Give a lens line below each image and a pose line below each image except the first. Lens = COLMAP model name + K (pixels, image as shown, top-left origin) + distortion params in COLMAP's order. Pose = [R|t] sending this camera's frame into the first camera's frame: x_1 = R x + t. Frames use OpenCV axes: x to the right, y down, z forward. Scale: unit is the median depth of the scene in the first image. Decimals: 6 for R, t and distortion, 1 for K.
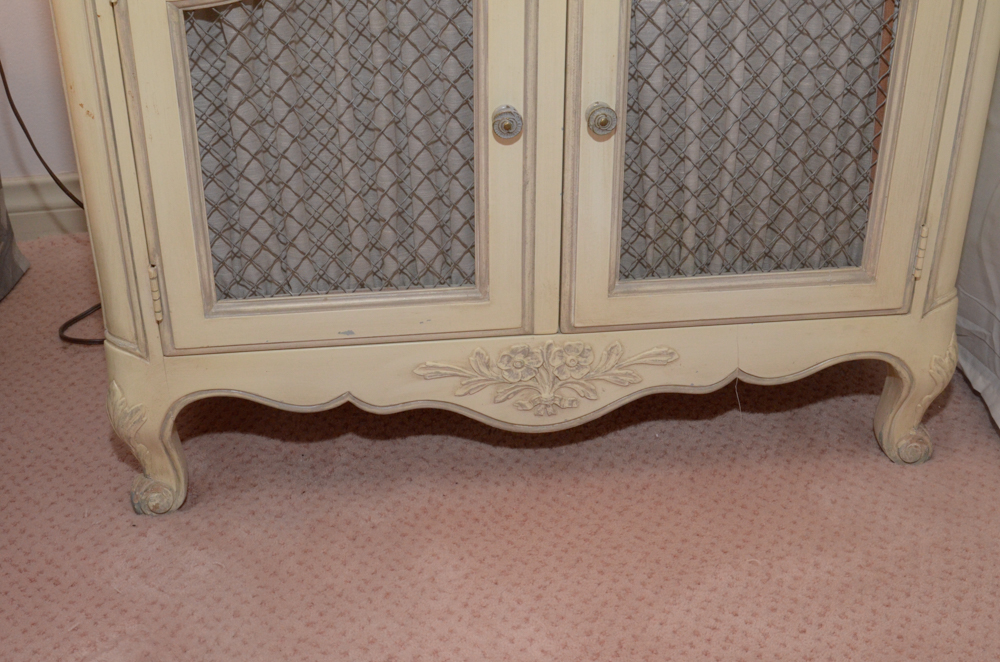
lens RADIAL K [[1325.5, 0, 496.0], [0, 1325.5, 329.8], [0, 0, 1]] dist [-0.064907, 0.000000]
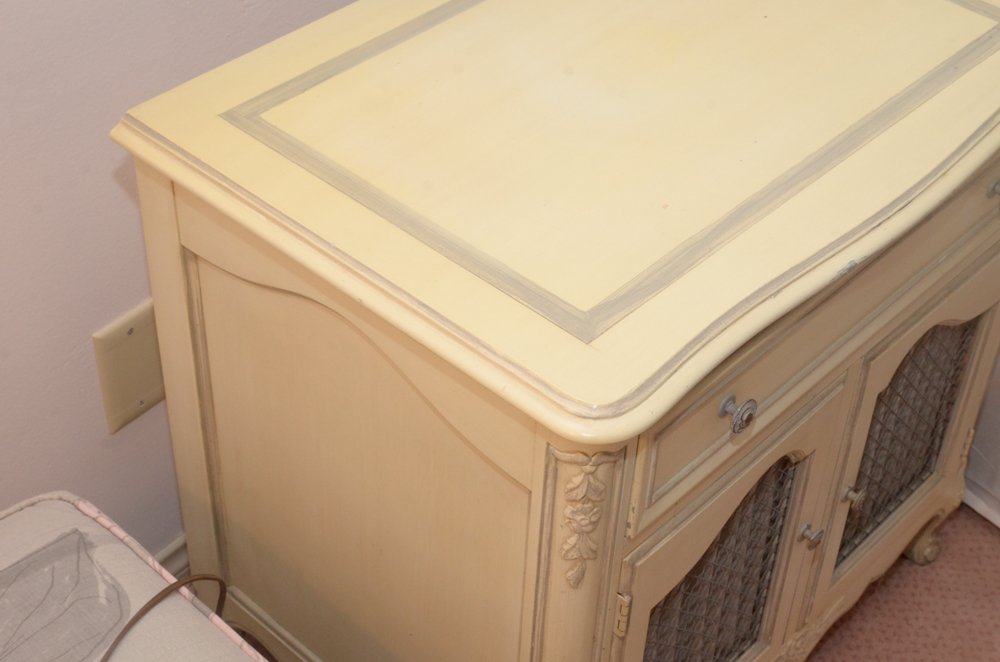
lens RADIAL K [[1570.0, 0, 501.4], [0, 1570.0, 331.6], [0, 0, 1]] dist [0.015811, 0.000000]
pose [[0.760127, -0.404402, 0.508592, -0.769388], [0.295806, 0.912277, 0.283284, -0.728290], [-0.578538, -0.064887, 0.813071, -0.010075]]
